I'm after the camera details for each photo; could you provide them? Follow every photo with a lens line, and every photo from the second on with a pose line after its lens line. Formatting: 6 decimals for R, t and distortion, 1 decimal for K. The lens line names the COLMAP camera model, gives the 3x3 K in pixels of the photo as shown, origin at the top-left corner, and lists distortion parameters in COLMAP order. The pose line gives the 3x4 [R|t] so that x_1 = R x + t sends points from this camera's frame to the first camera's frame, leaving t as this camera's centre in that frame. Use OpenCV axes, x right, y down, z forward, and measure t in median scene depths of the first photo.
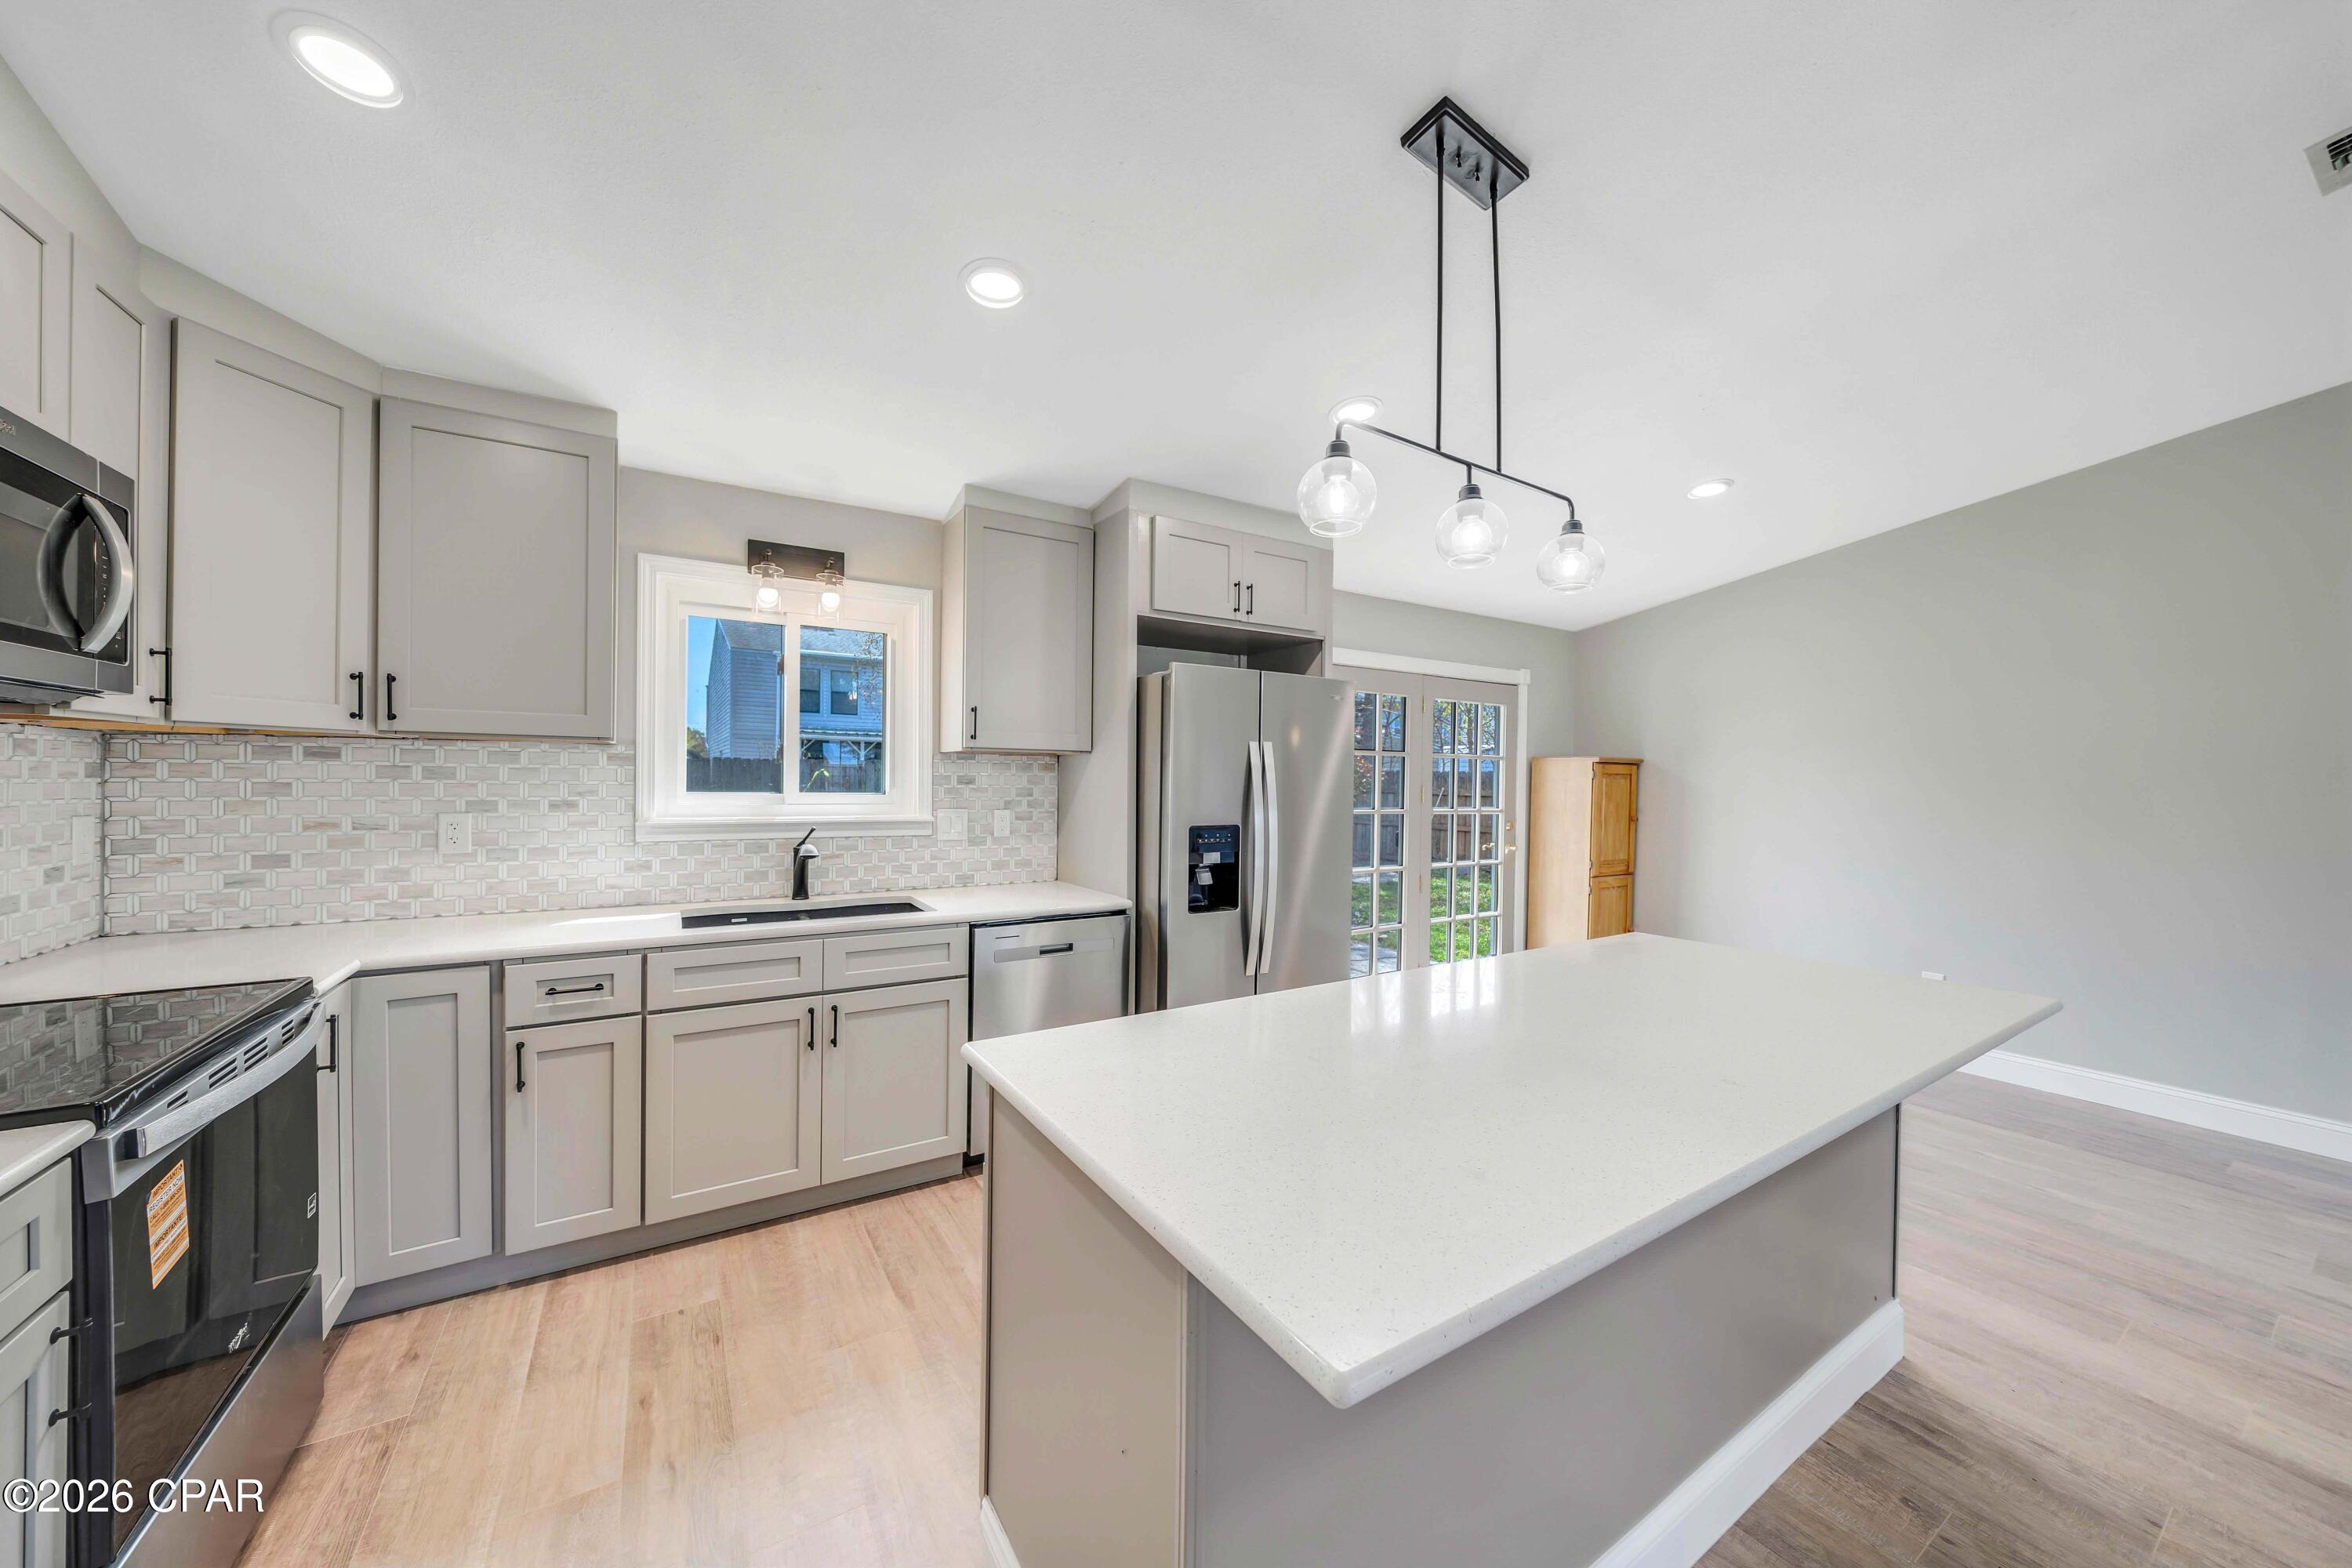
lens RADIAL K [[846.6, 0, 1177.8], [0, 846.6, 776.3], [0, 0, 1]] dist [0.006078, -0.000003]
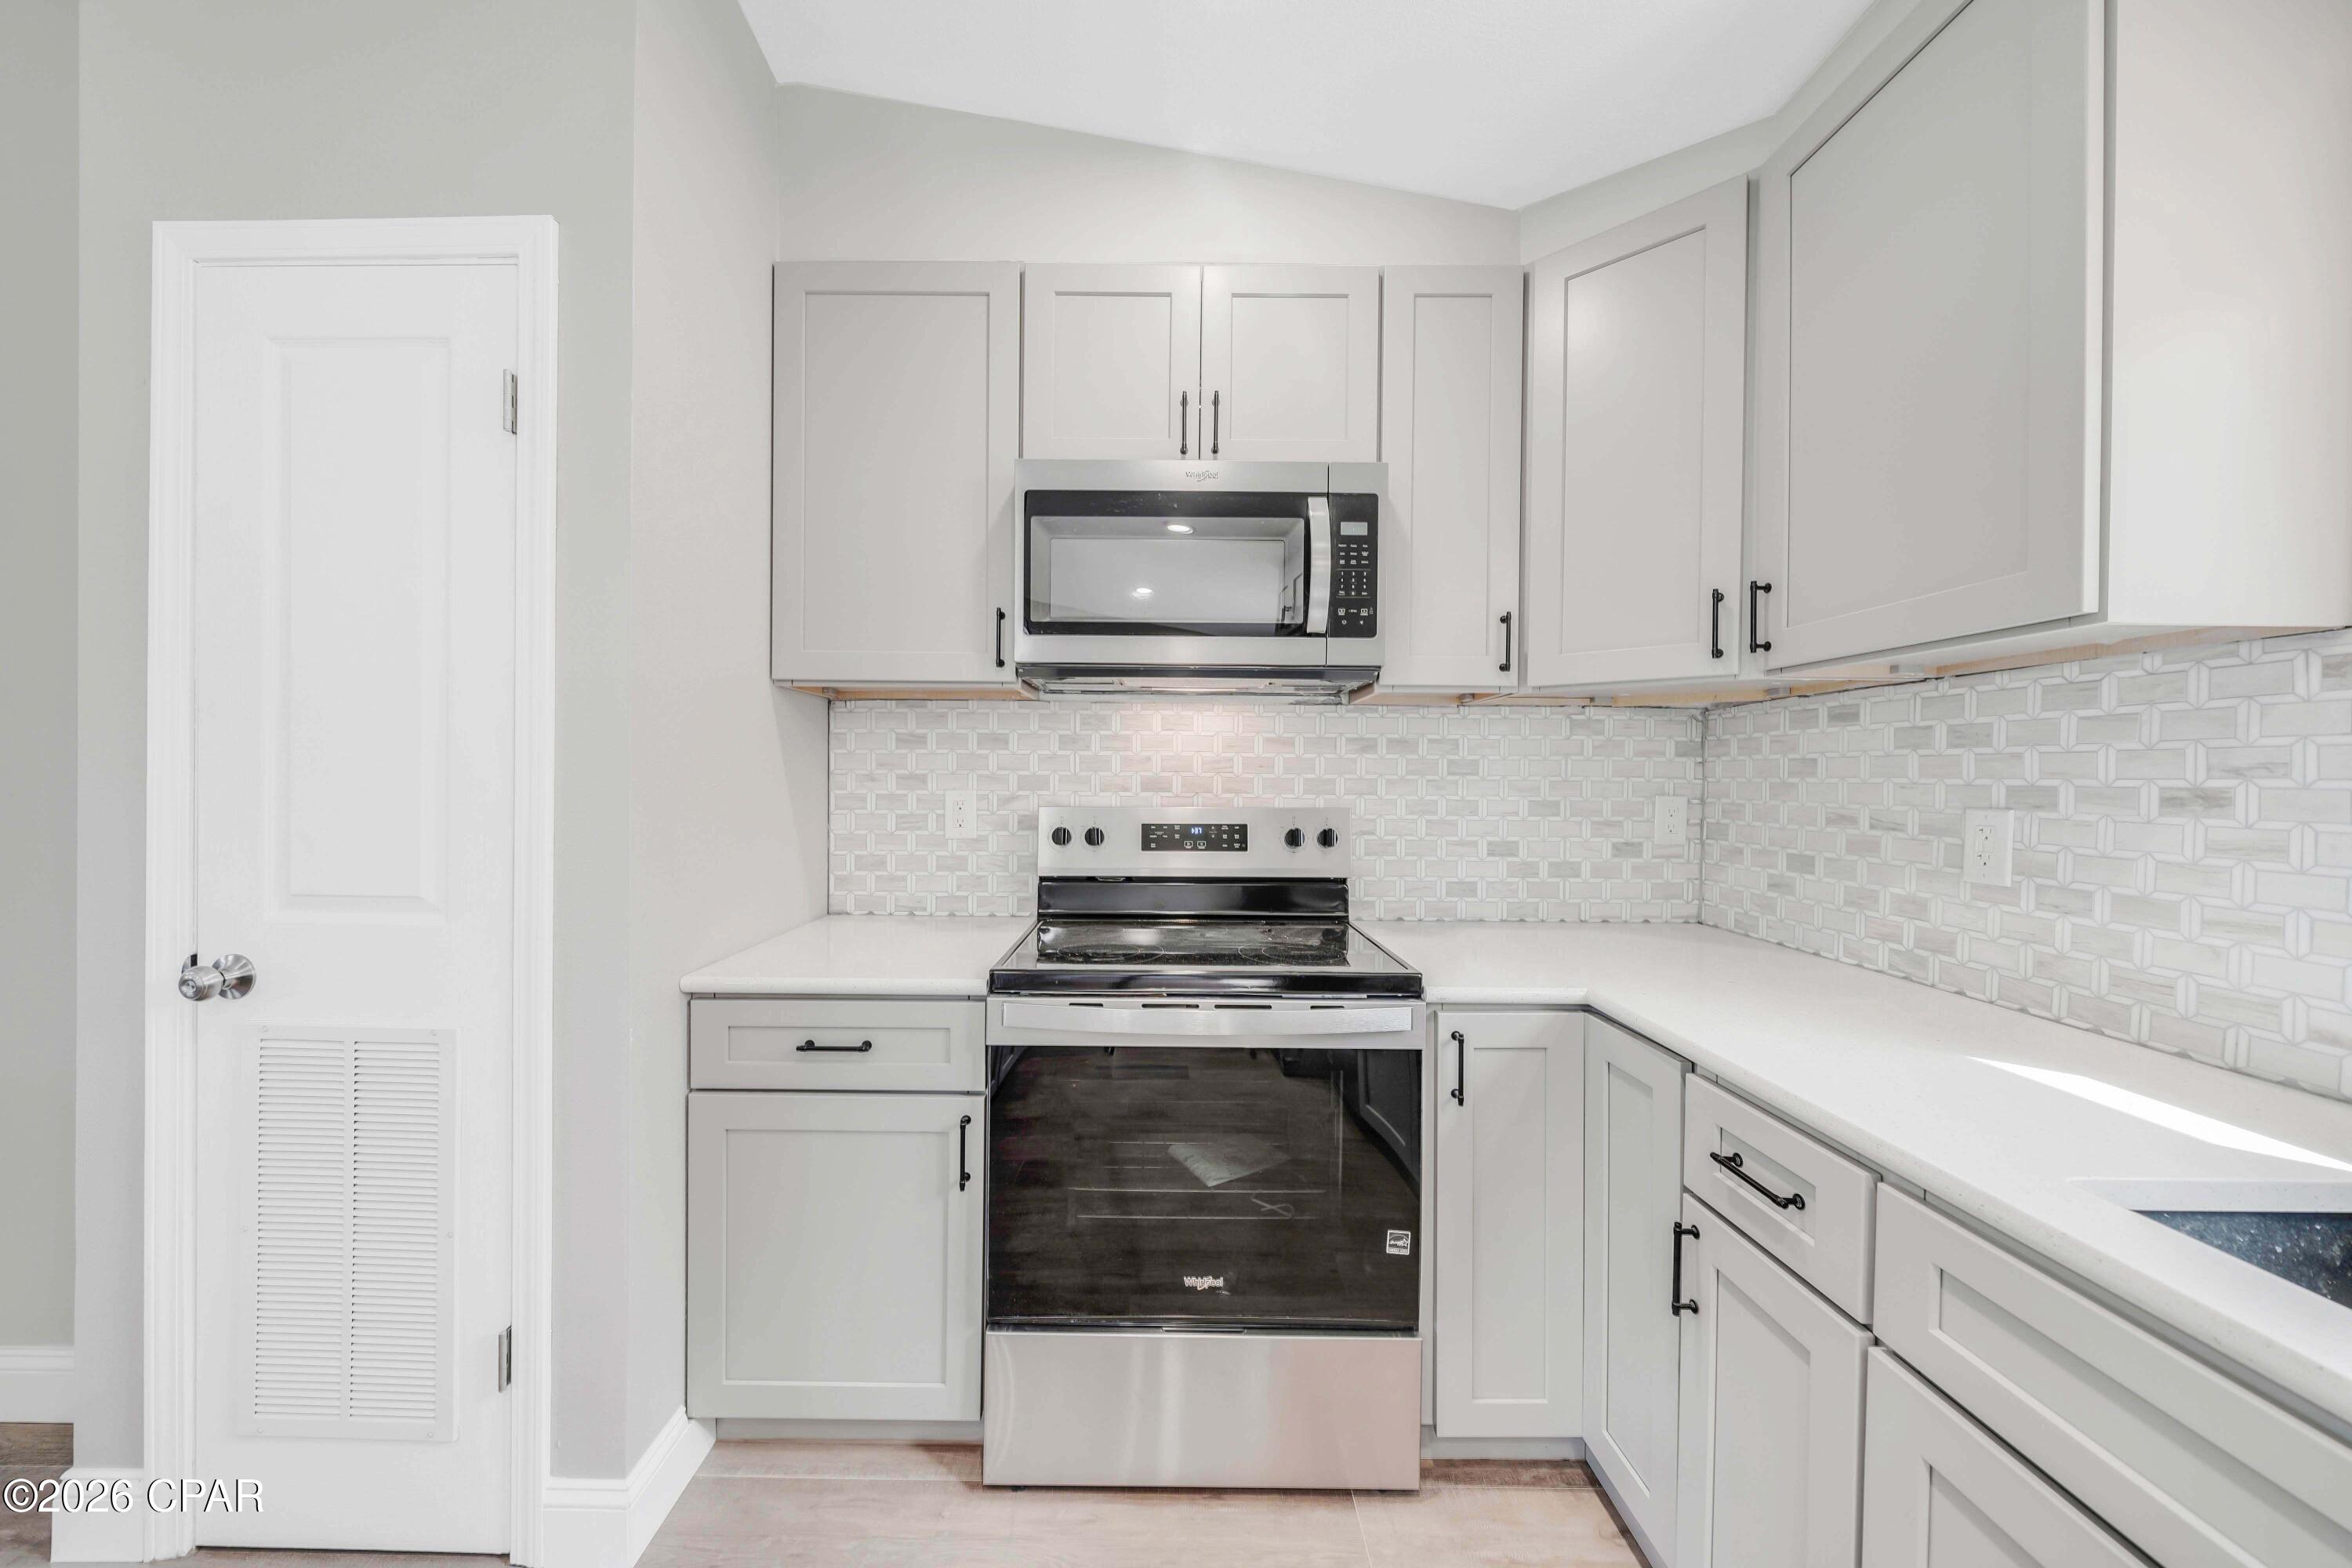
lens RADIAL K [[817.3, 0, 1173.0], [0, 817.3, 782.6], [0, 0, 1]] dist [-0.008748, -0.000033]
pose [[-0.535071, -0.014241, -0.844687, -0.151969], [-0.019221, 0.999804, -0.004681, 0.040469], [0.844588, 0.013731, -0.535240, 0.874138]]
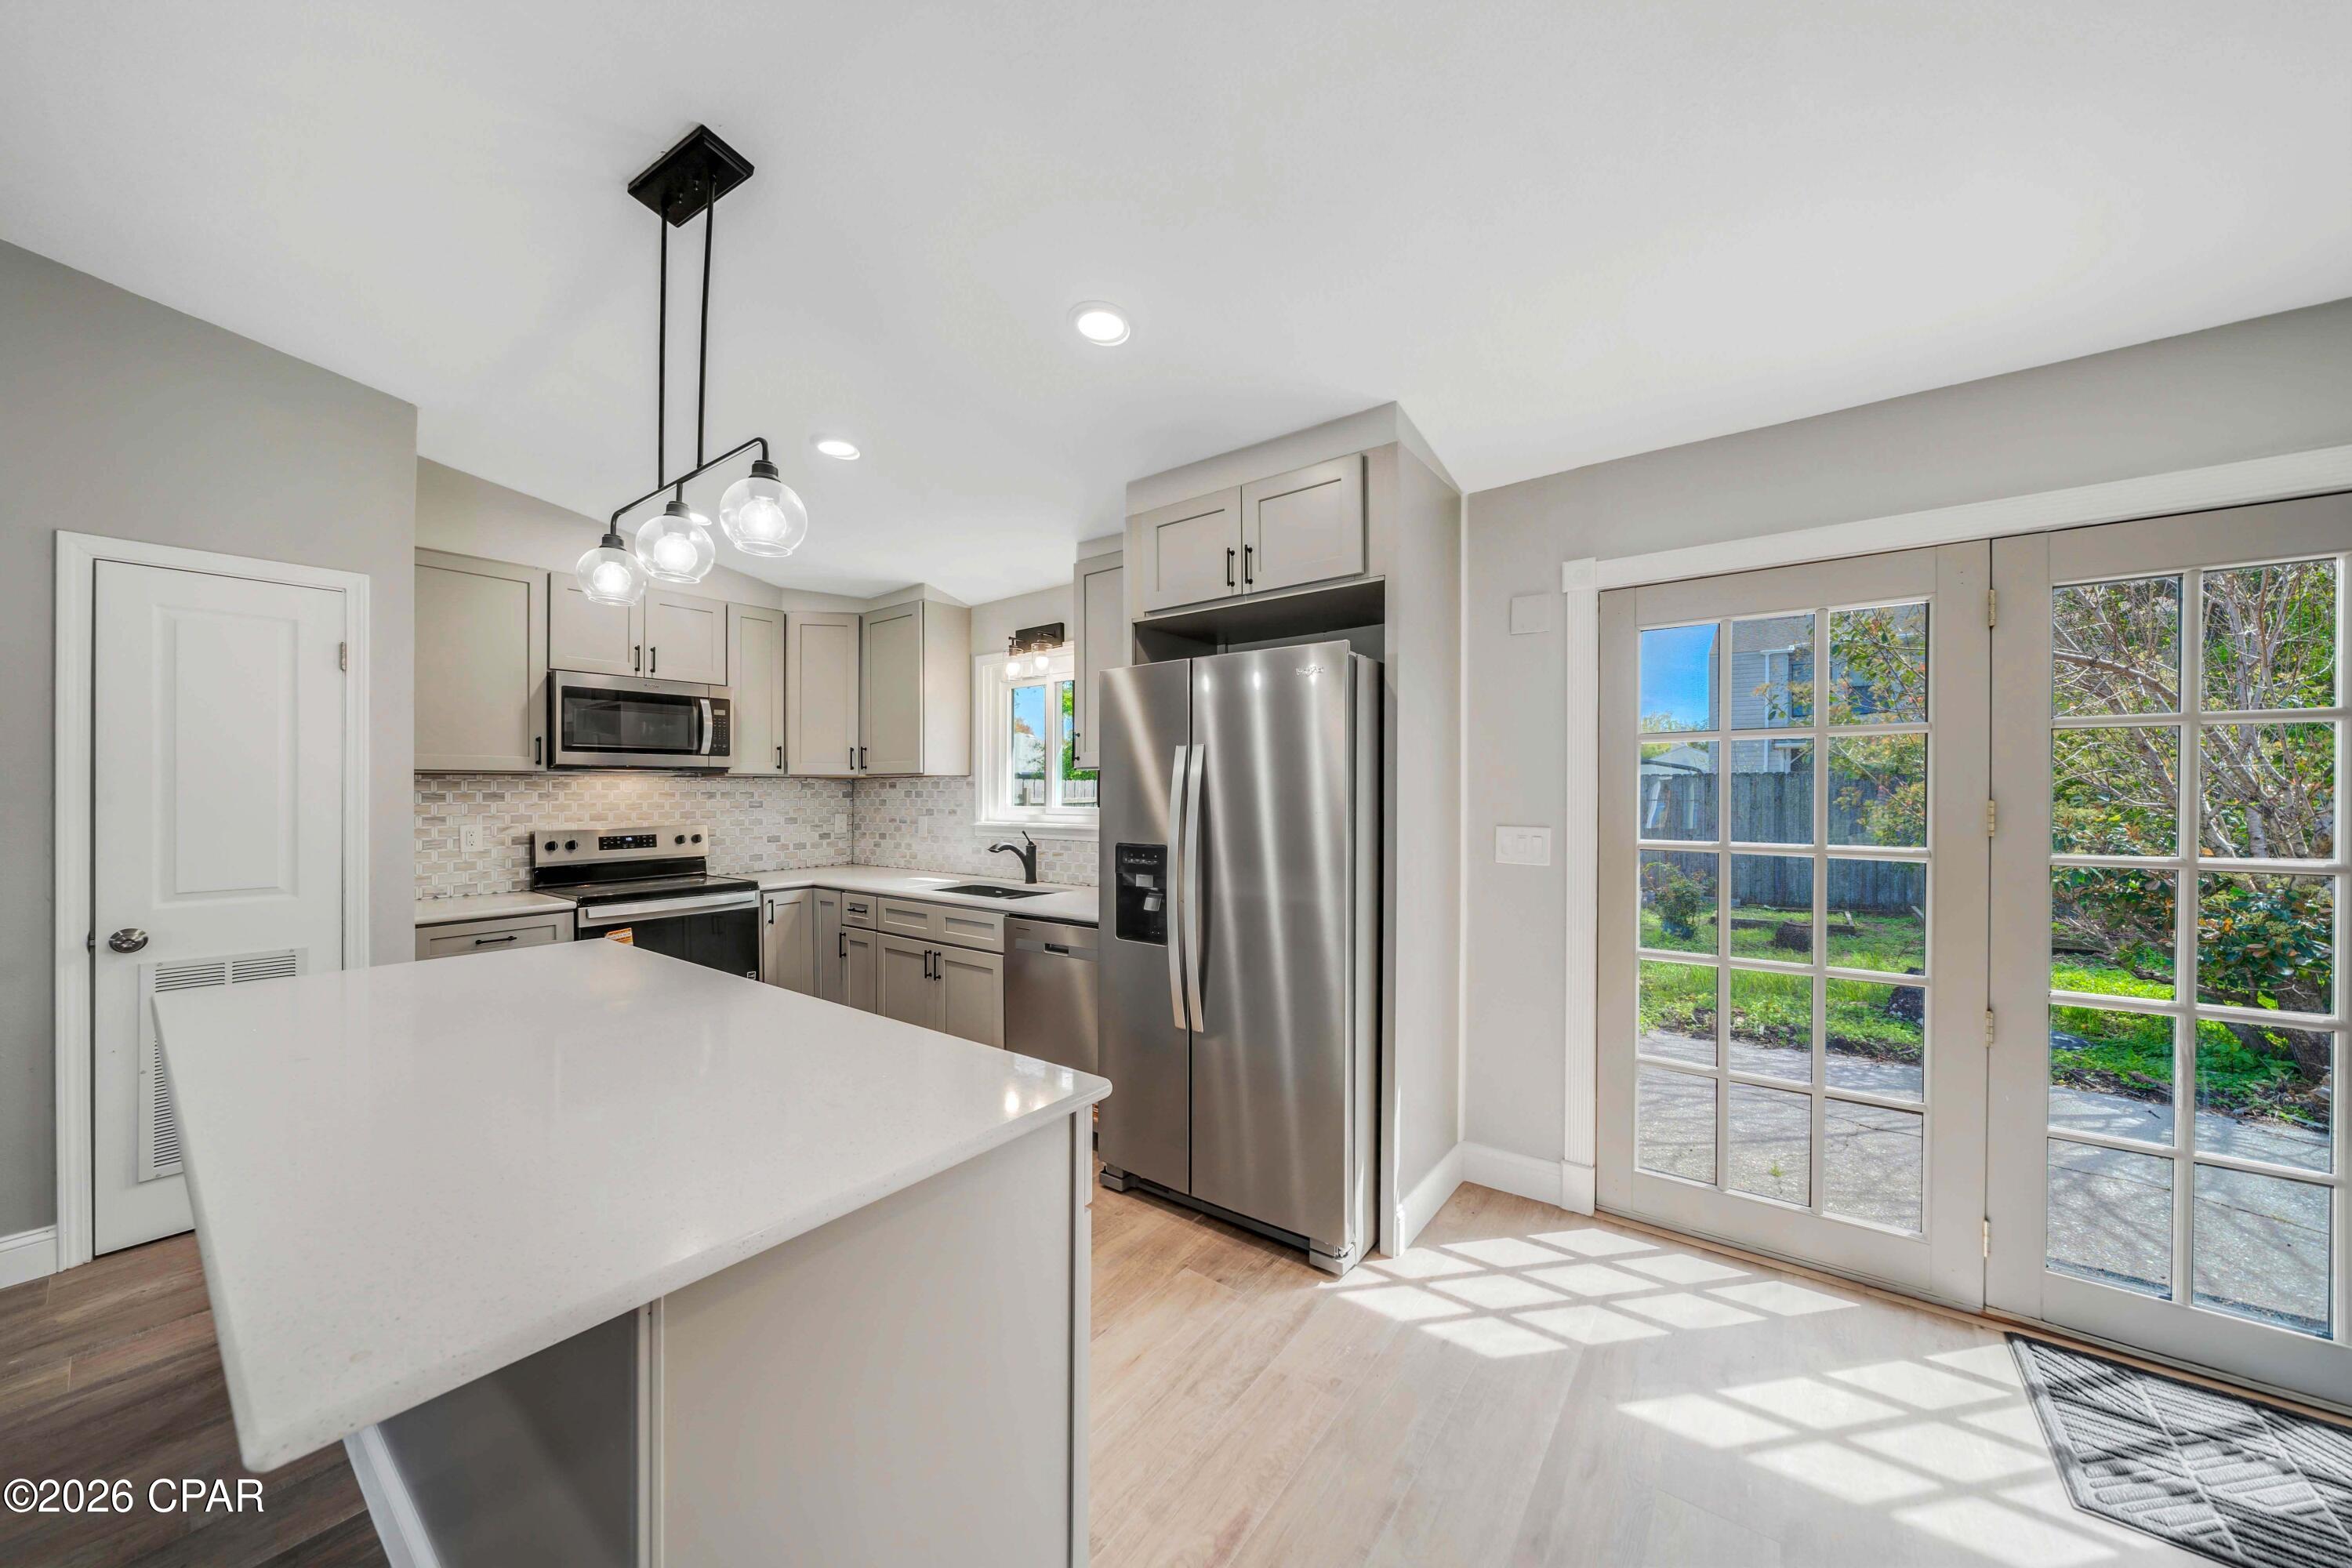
lens RADIAL K [[817.3, 0, 1173.0], [0, 817.3, 782.6], [0, 0, 1]] dist [-0.008748, -0.000033]
pose [[0.344192, -0.024746, -0.938573, 1.083116], [0.009573, 0.999693, -0.022847, 0.017726], [0.938851, -0.001122, 0.344323, 0.935318]]
